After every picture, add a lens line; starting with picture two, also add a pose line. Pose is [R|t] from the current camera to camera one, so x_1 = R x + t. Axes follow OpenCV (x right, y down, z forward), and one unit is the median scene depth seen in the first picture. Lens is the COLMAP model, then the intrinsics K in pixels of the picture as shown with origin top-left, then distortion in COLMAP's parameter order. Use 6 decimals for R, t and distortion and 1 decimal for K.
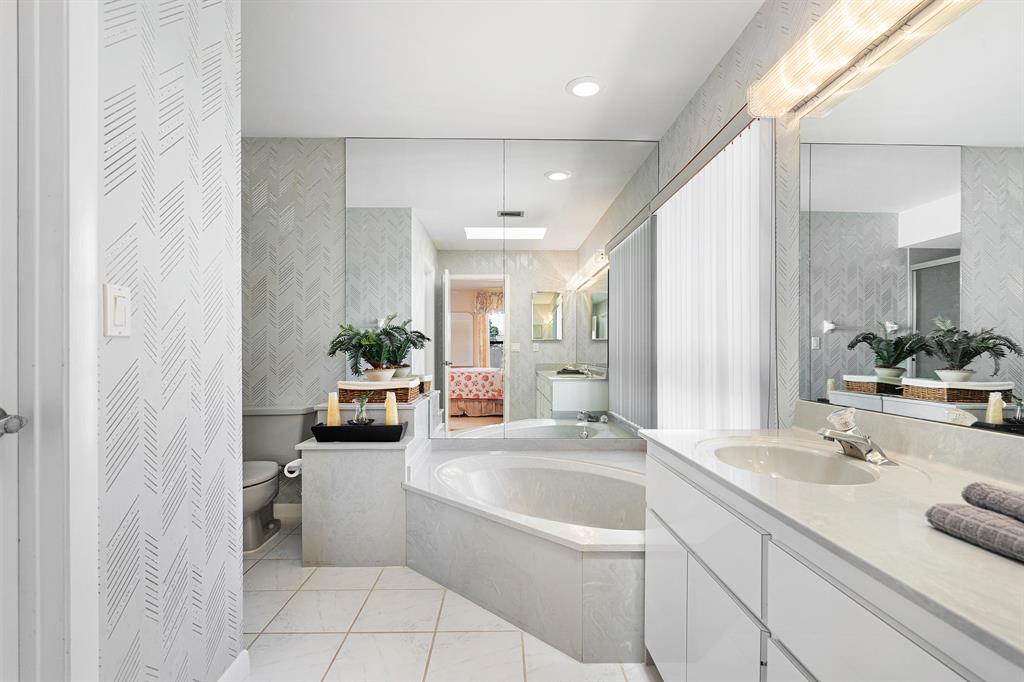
lens RADIAL K [[475.5, 0, 515.3], [0, 475.5, 359.0], [0, 0, 1]] dist [-0.001720, 0.000801]
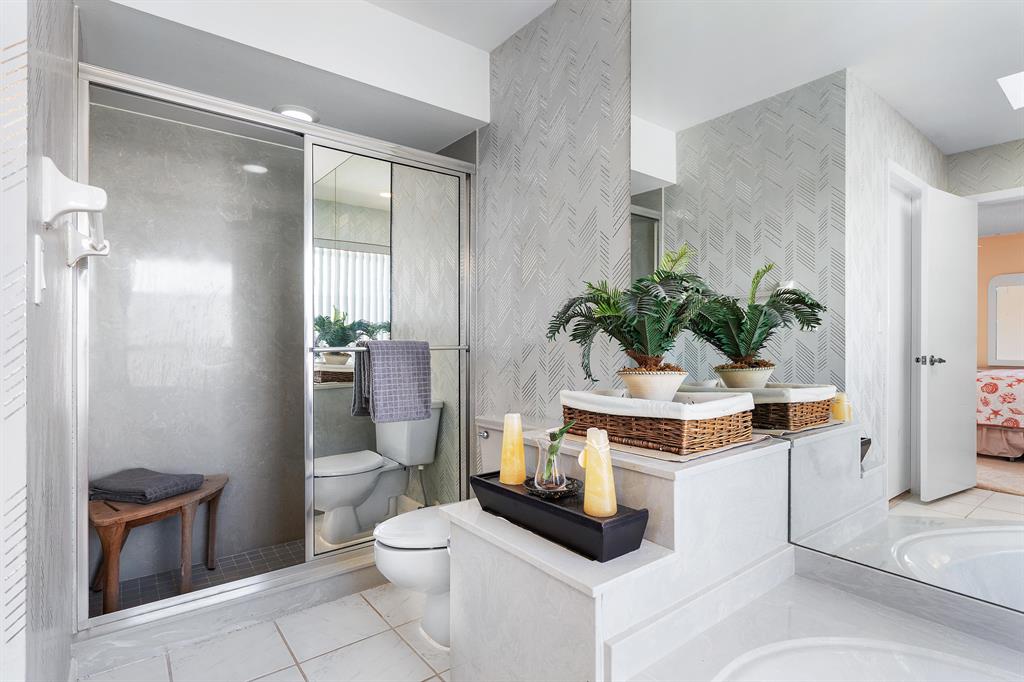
lens RADIAL K [[507.8, 0, 510.8], [0, 507.8, 342.2], [0, 0, 1]] dist [0.003757, 0.000848]
pose [[0.590605, 0.005207, -0.806944, 0.030546], [-0.015796, 0.999862, -0.005109, -0.001768], [0.806806, 0.015764, 0.590606, 0.473522]]
